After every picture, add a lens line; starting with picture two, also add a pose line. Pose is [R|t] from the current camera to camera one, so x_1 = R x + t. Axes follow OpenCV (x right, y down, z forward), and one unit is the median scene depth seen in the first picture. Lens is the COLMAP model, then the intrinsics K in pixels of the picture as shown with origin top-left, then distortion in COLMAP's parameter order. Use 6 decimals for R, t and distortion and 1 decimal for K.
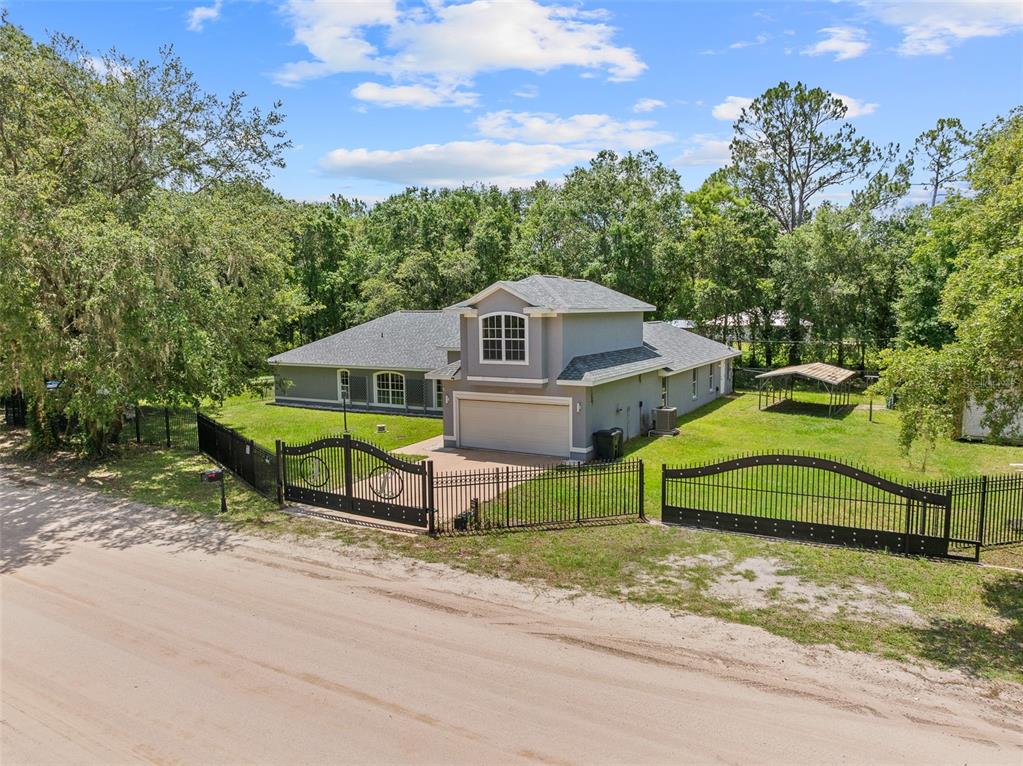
lens RADIAL K [[720.6, 0, 511.5], [0, 720.6, 383.0], [0, 0, 1]] dist [-0.038737, 0.005504]
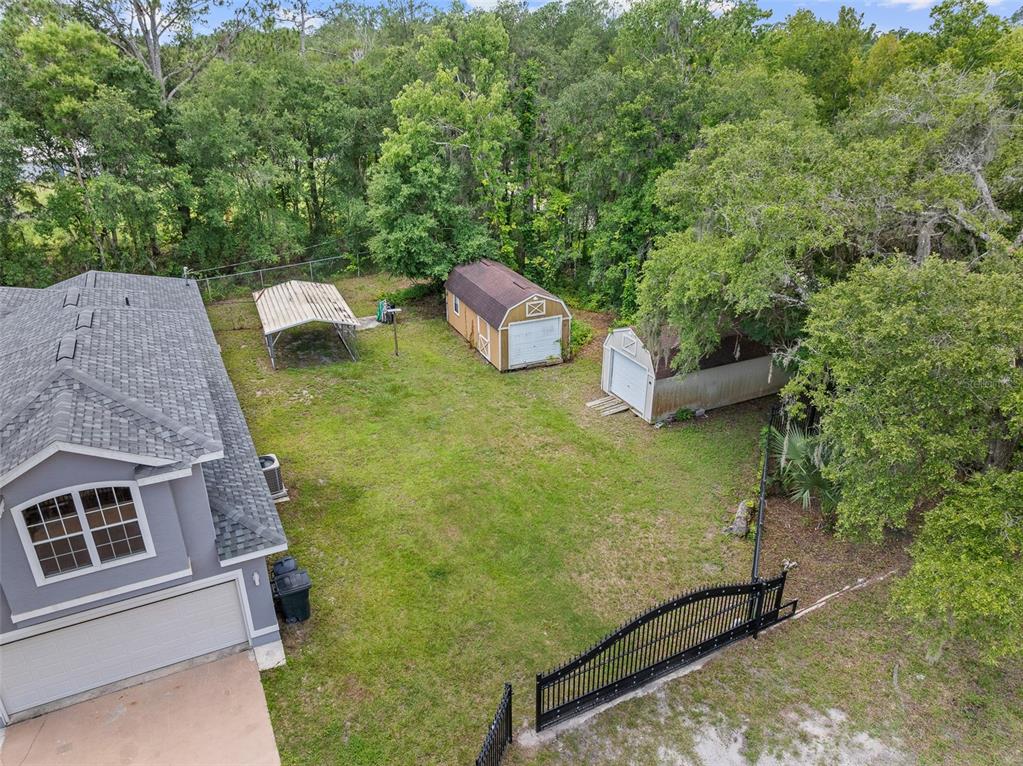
lens RADIAL K [[720.6, 0, 511.5], [0, 720.6, 383.0], [0, 0, 1]] dist [-0.038737, 0.005504]
pose [[0.554006, -0.336218, 0.761600, -0.263260], [0.080956, 0.932243, 0.352661, -0.426768], [-0.828567, -0.133720, 0.543687, 0.662852]]
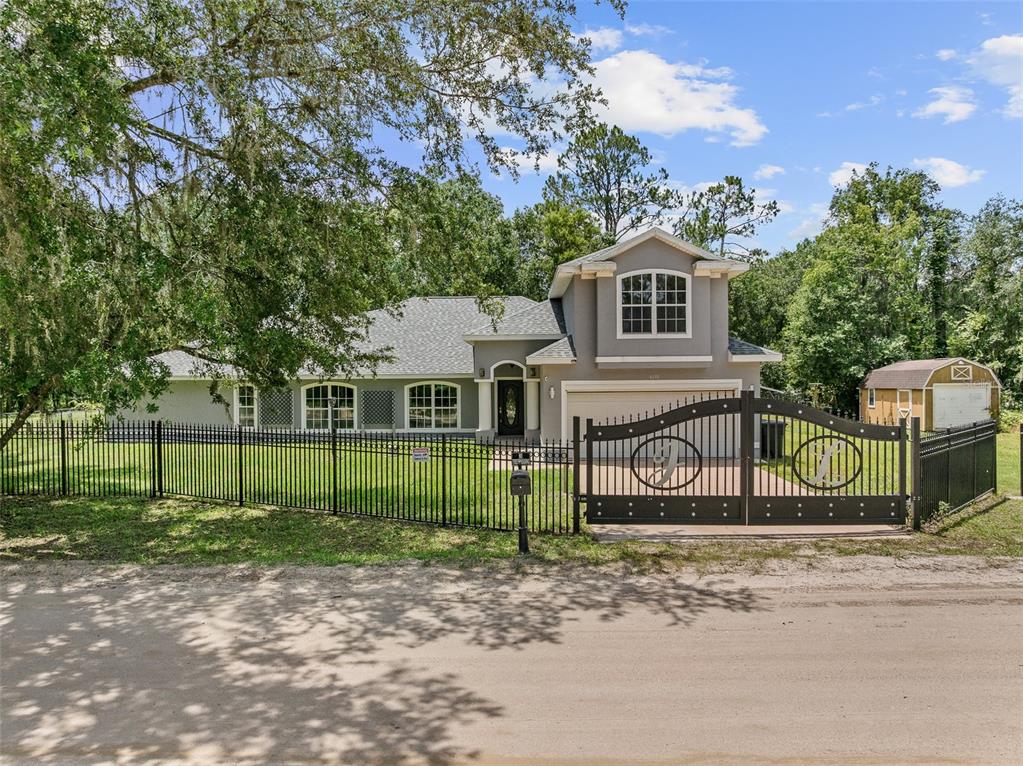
lens RADIAL K [[720.6, 0, 511.5], [0, 720.6, 383.0], [0, 0, 1]] dist [-0.038737, 0.005504]
pose [[0.873840, -0.001276, 0.486213, -0.695008], [0.050574, 0.994811, -0.088284, 0.108640], [-0.483577, 0.101735, 0.869370, 0.574315]]
